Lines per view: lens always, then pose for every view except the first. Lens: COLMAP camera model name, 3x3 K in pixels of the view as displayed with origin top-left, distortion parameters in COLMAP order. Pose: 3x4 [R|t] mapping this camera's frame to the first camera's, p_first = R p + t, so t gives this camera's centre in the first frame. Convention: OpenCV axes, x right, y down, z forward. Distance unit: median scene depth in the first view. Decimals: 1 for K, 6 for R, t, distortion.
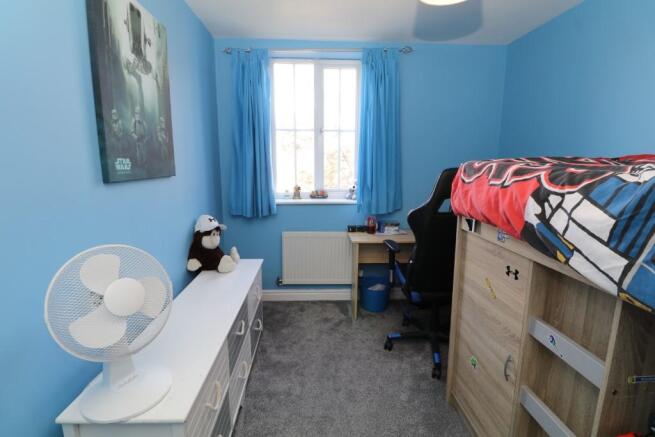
lens RADIAL K [[305.6, 0, 325.0], [0, 305.6, 217.1], [0, 0, 1]] dist [0.000127, -0.011585]
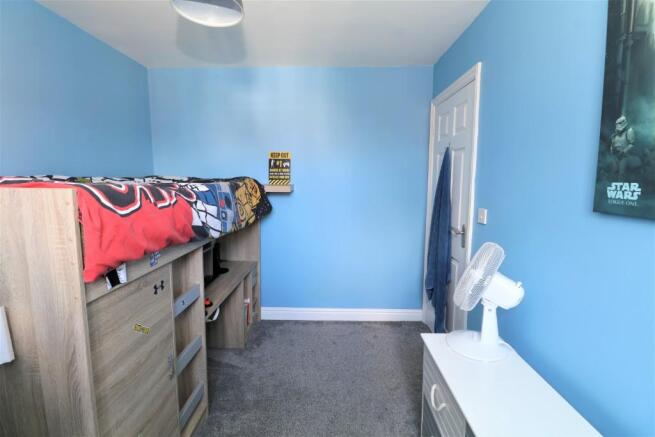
lens RADIAL K [[305.6, 0, 326.2], [0, 305.6, 215.7], [0, 0, 1]] dist [0.000127, -0.011585]
pose [[-0.996605, -0.013725, 0.081183, -0.039238], [0.010515, 0.956717, 0.290831, -0.298574], [-0.081661, 0.290697, -0.953324, 1.578095]]
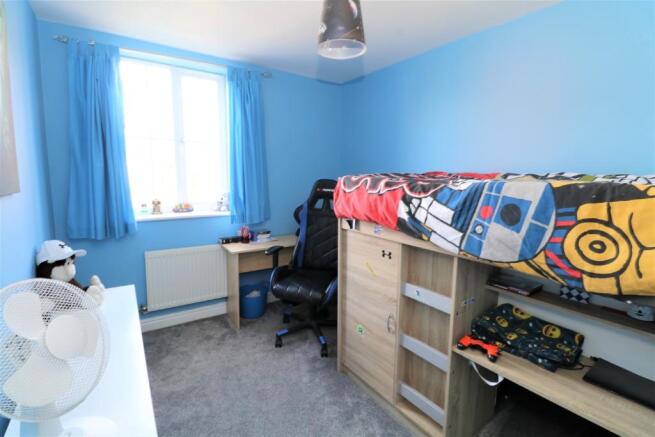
lens RADIAL K [[305.6, 0, 329.1], [0, 305.6, 217.3], [0, 0, 1]] dist [0.000127, -0.011585]
pose [[0.849252, -0.066213, 0.523819, -0.291880], [0.083354, 0.996478, -0.009179, -0.000369], [-0.521366, 0.051458, 0.851780, -0.069340]]
